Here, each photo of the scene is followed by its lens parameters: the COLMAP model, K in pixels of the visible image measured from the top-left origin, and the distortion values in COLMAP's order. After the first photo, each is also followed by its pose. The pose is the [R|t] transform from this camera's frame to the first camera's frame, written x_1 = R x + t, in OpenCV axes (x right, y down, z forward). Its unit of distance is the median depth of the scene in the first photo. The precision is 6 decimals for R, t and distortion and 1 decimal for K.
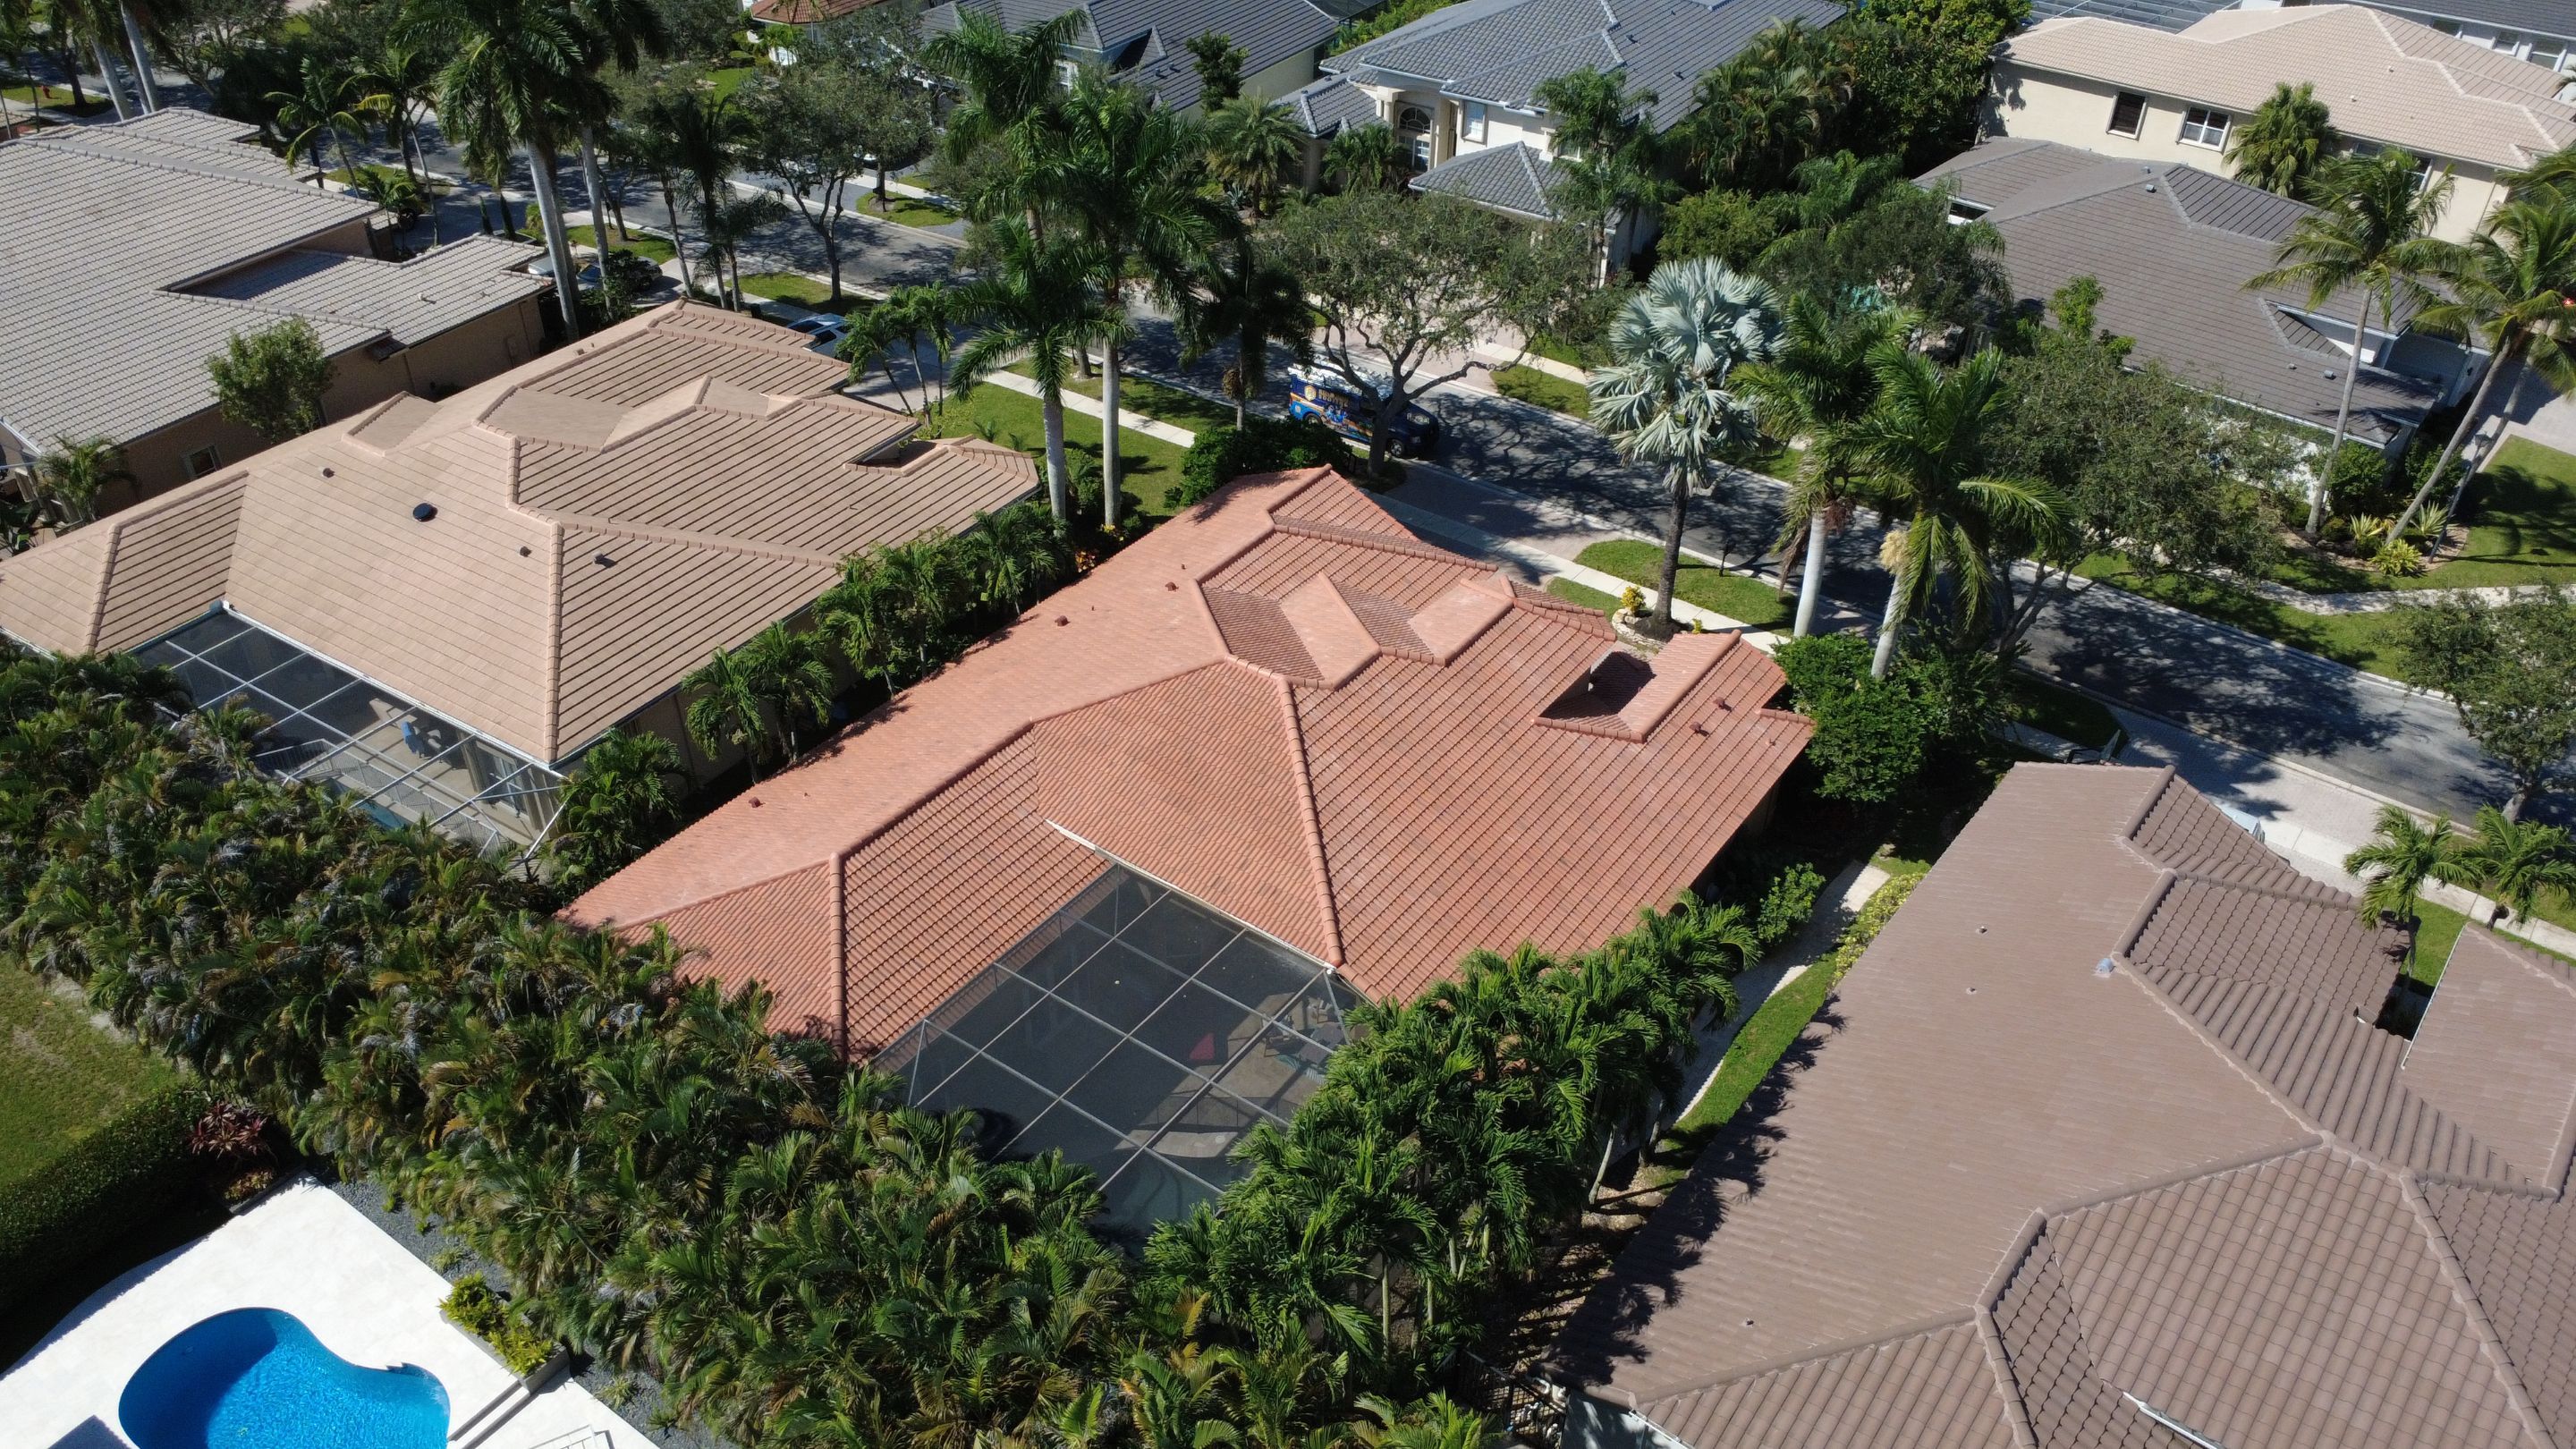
lens RADIAL K [[1859.9, 0, 1294.7], [0, 1859.9, 760.9], [0, 0, 1]] dist [0.000103, 0.000874]
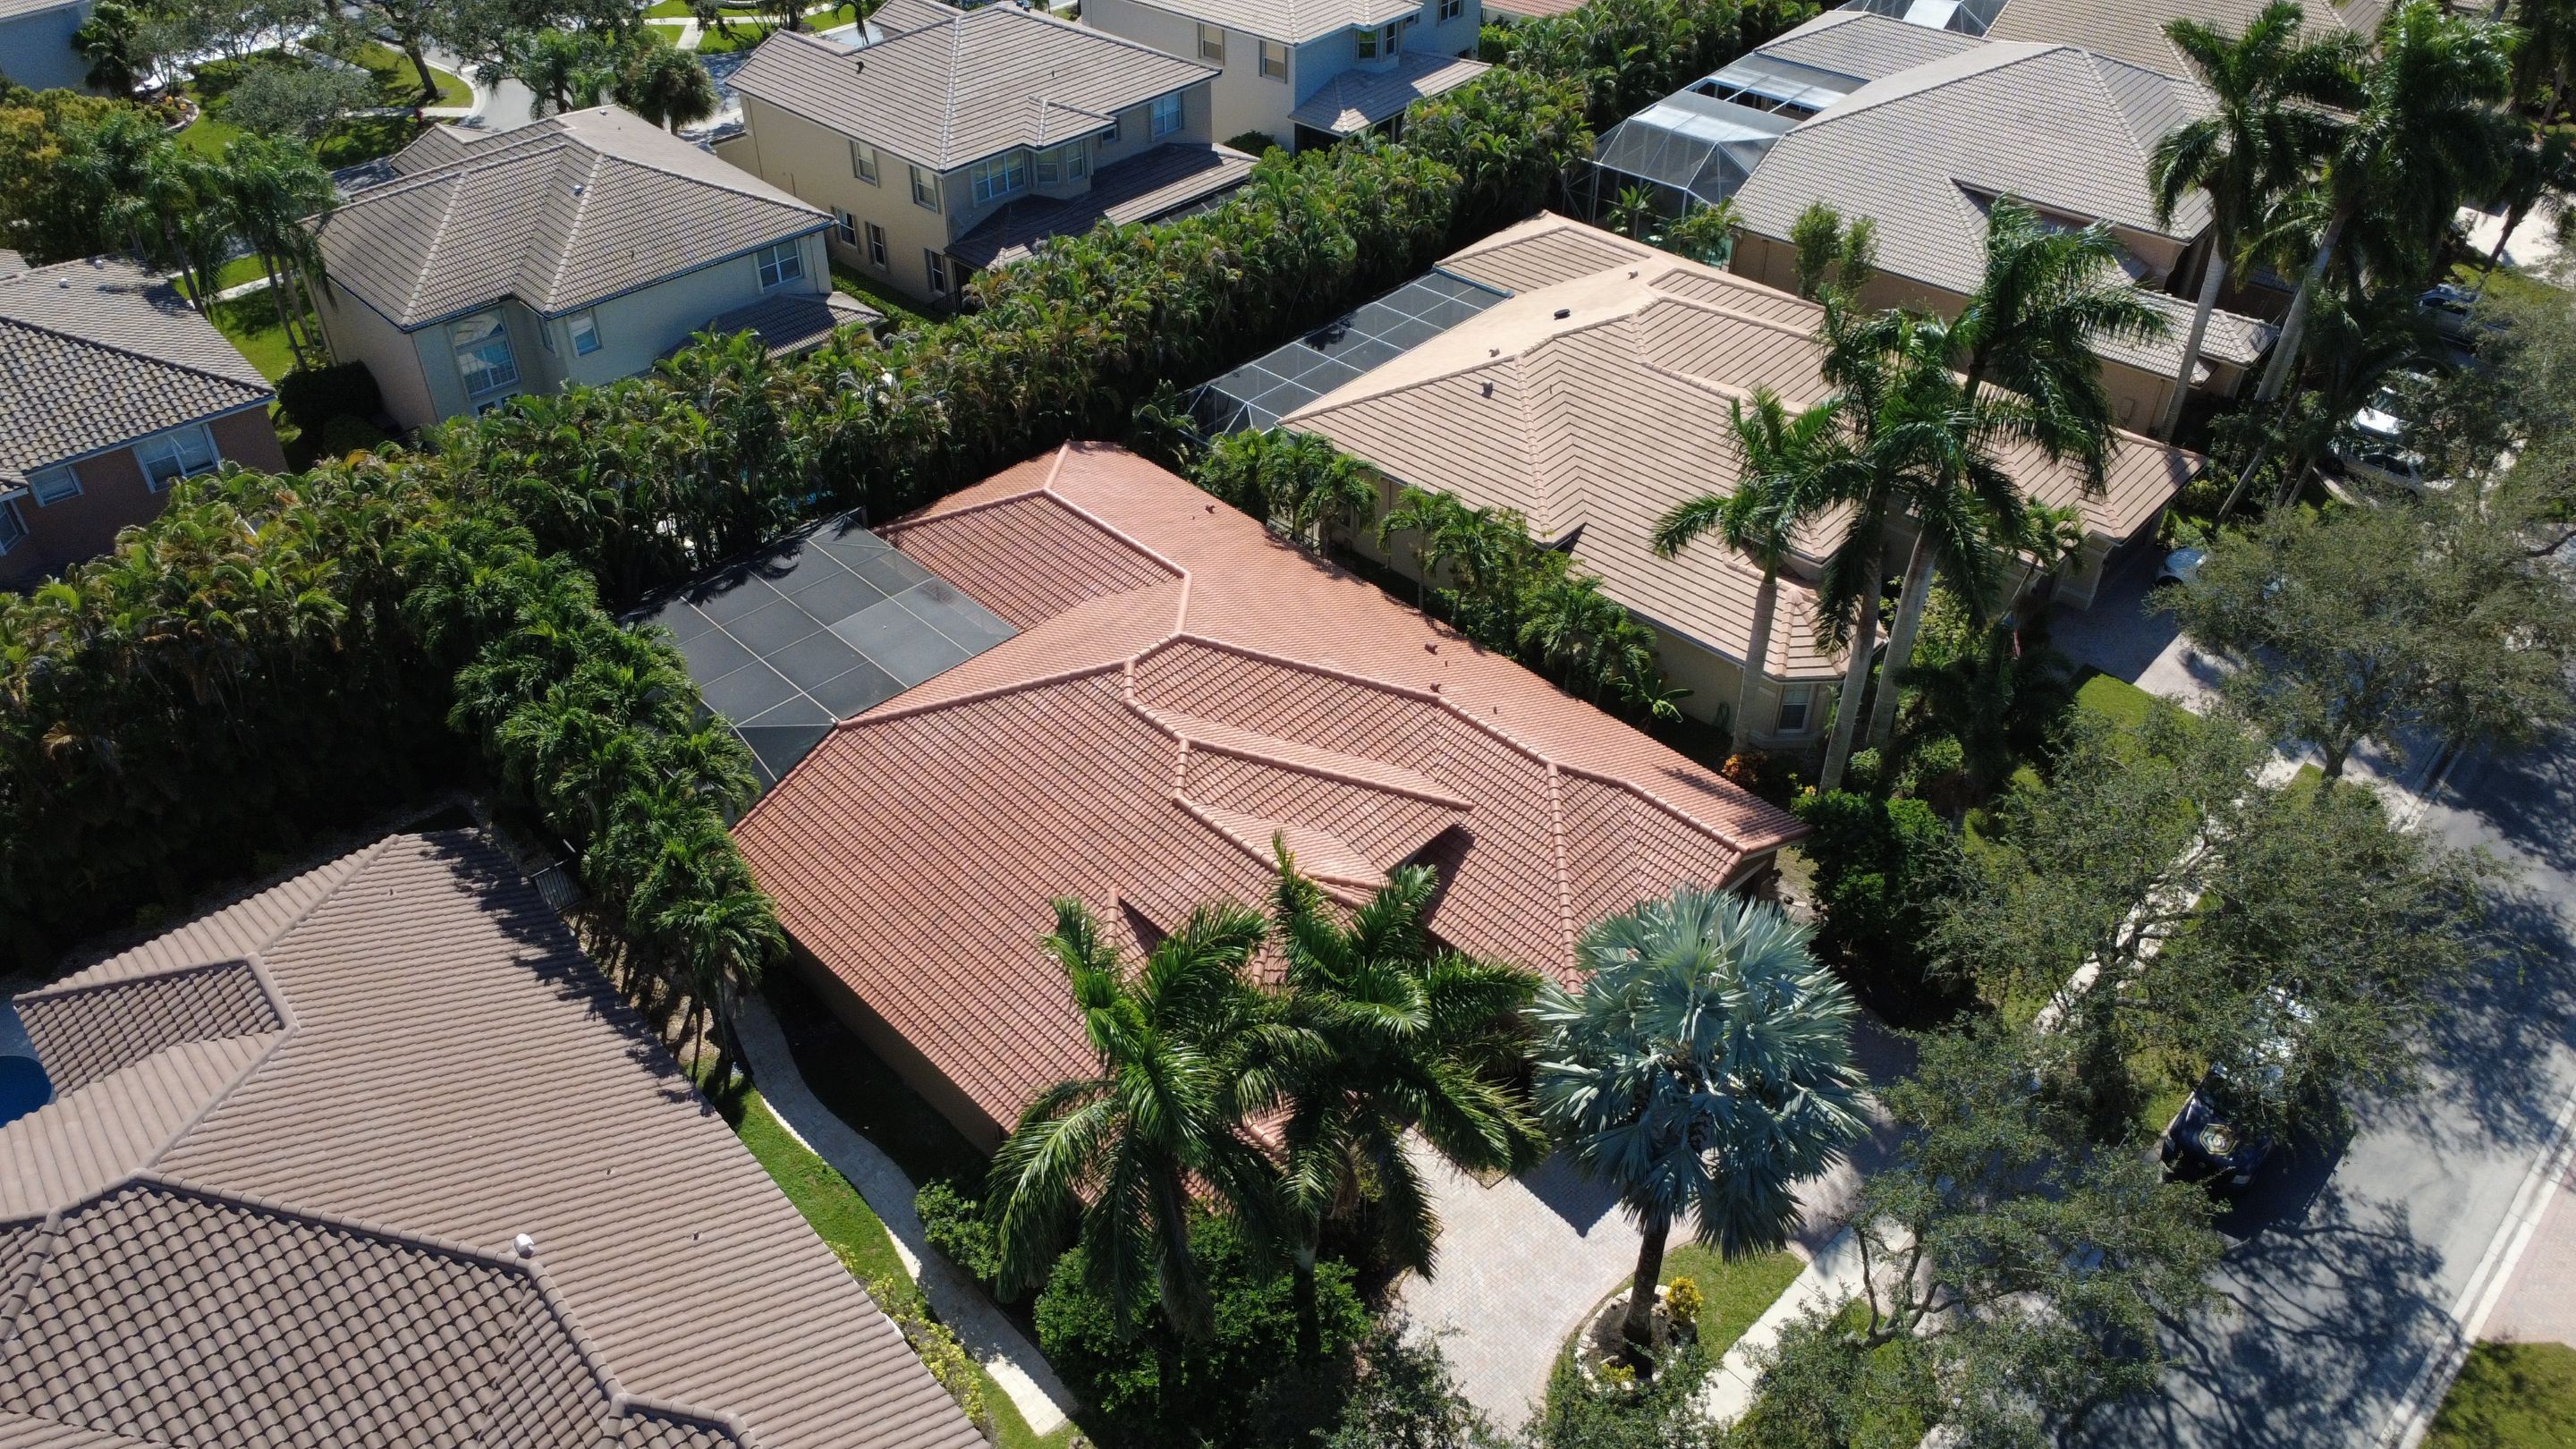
lens RADIAL K [[1868.6, 0, 1288.0], [0, 1868.6, 724.5], [0, 0, 1]] dist [-0.003568, 0.008842]
pose [[-0.179279, 0.591722, -0.785955, 0.754595], [-0.595140, 0.570908, 0.565573, -0.613827], [0.783370, 0.569148, 0.249805, 0.753386]]
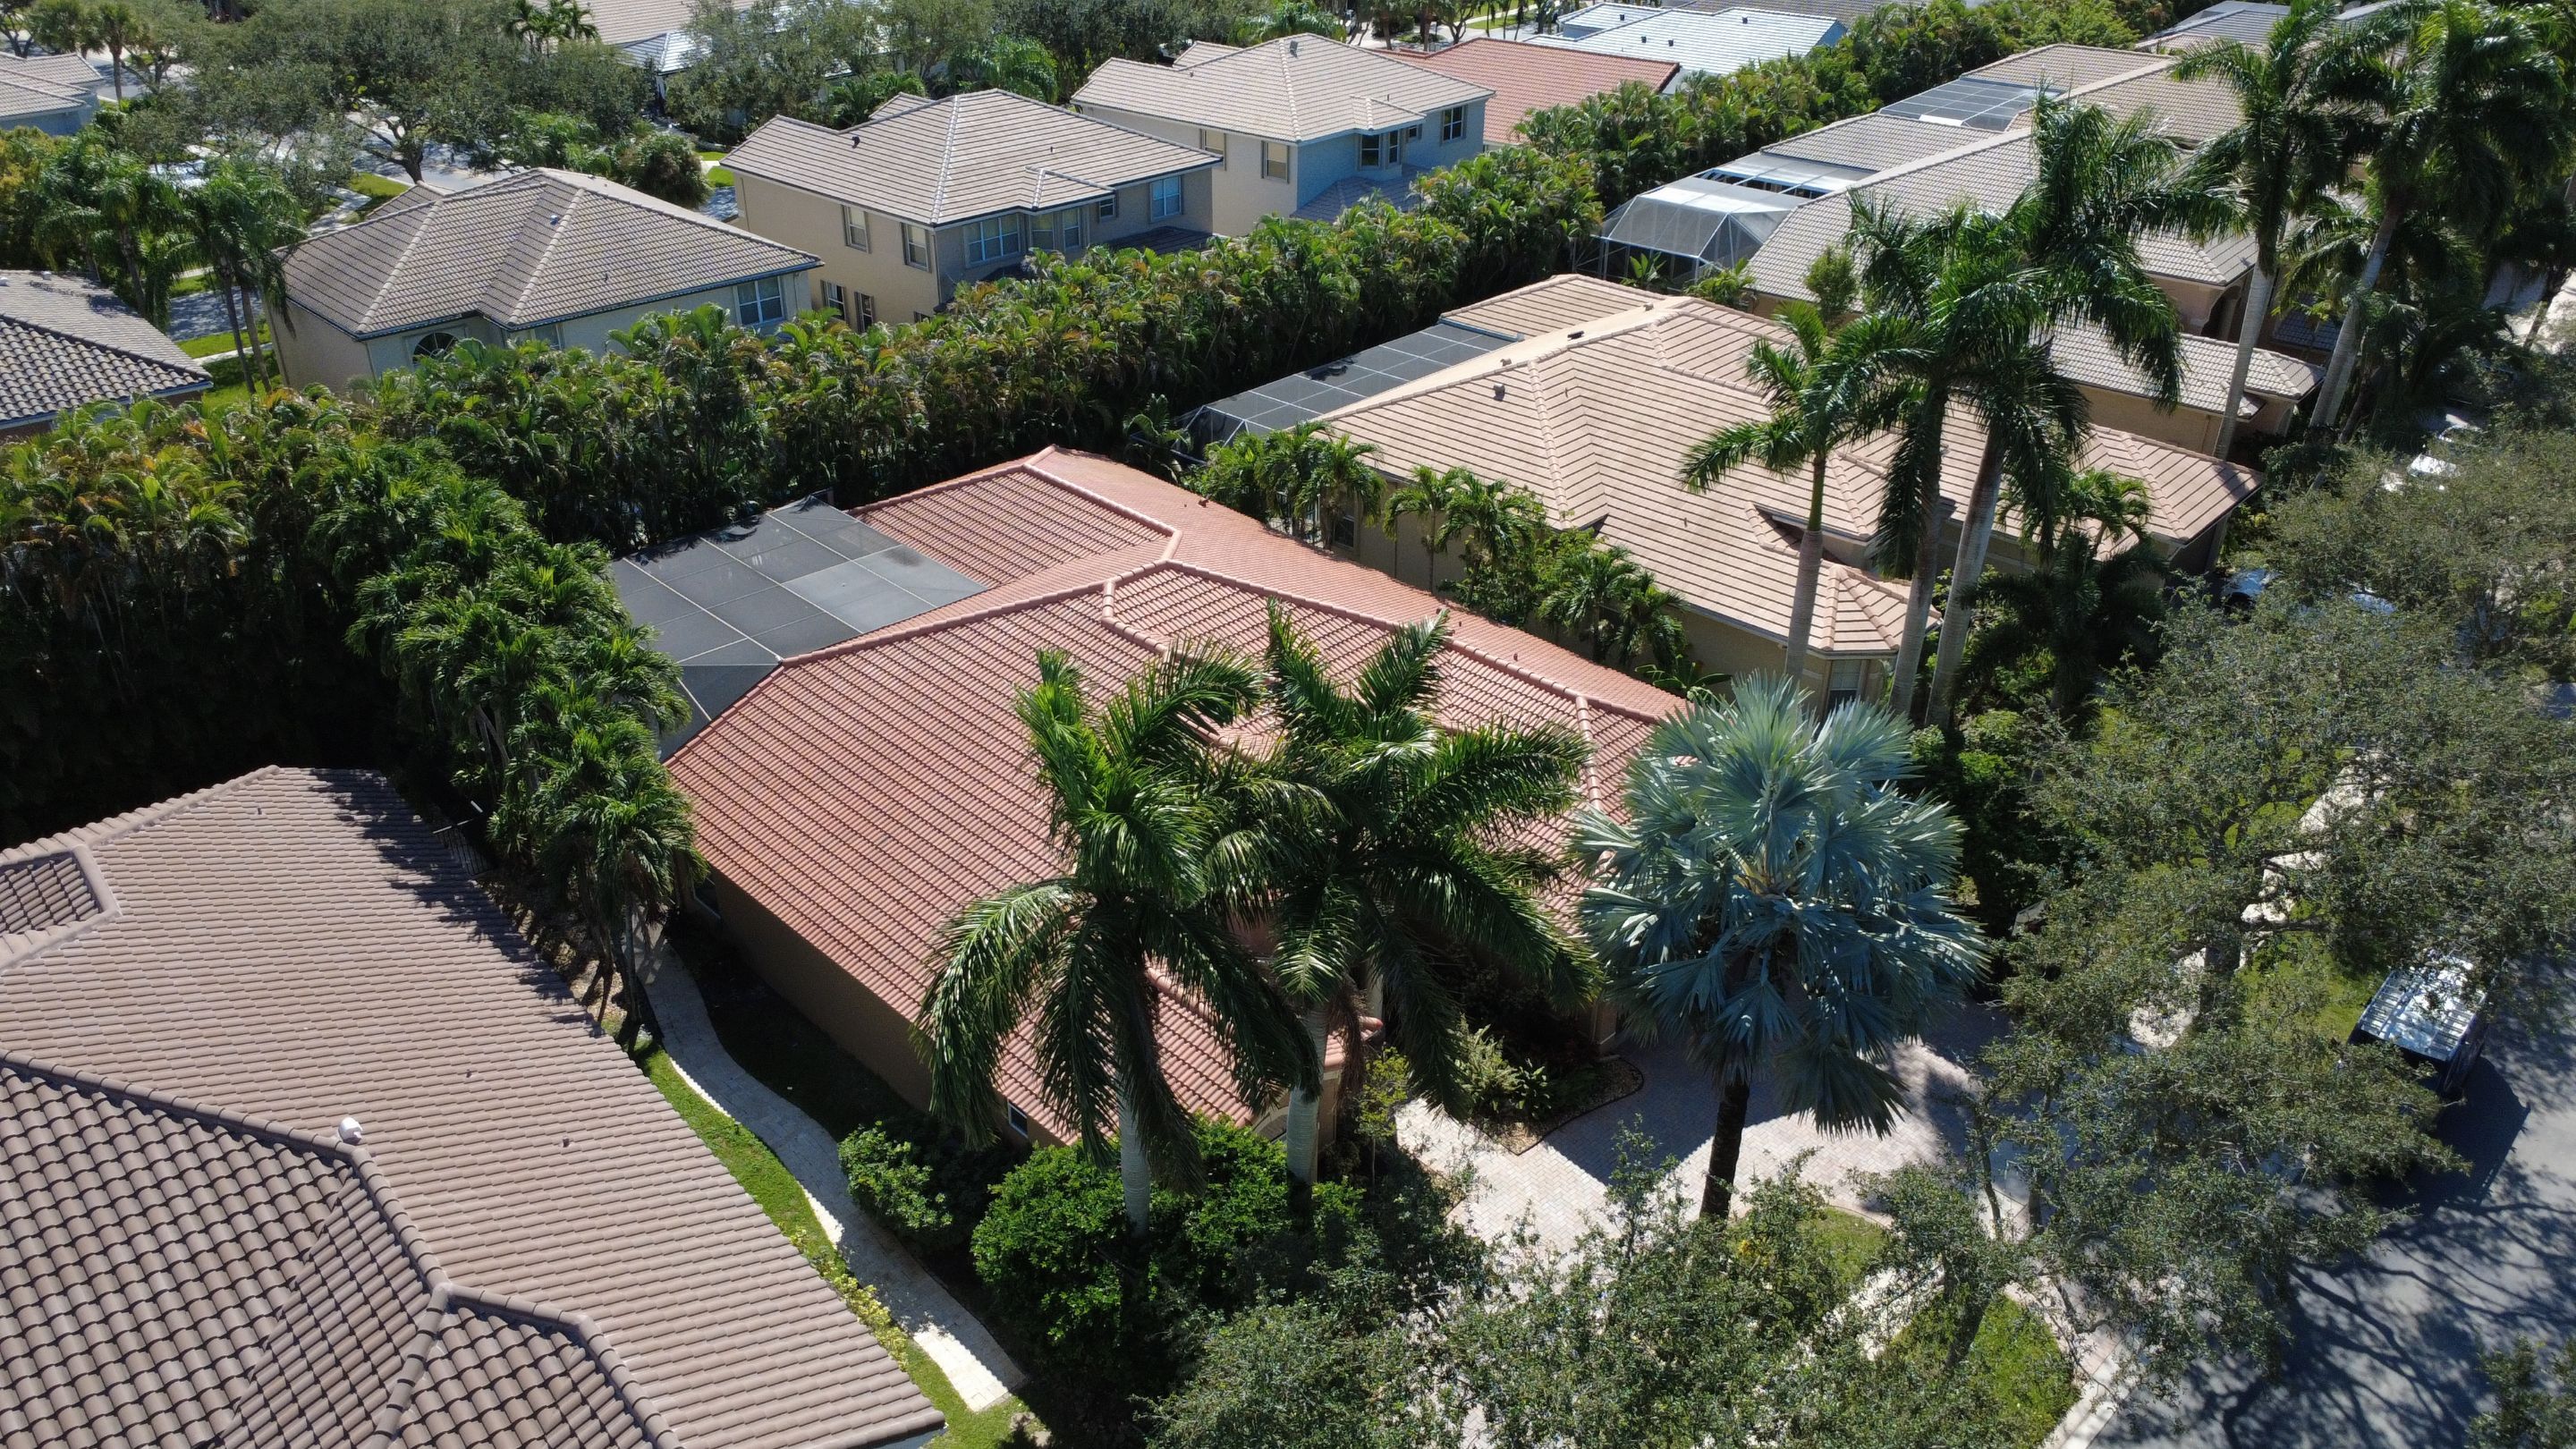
lens RADIAL K [[1868.6, 0, 1288.0], [0, 1868.6, 724.5], [0, 0, 1]] dist [-0.003568, 0.008842]
pose [[-0.182226, 0.465218, -0.866236, 0.758606], [-0.599220, 0.645943, 0.472963, -0.456013], [0.779570, 0.605252, 0.161061, 0.876026]]
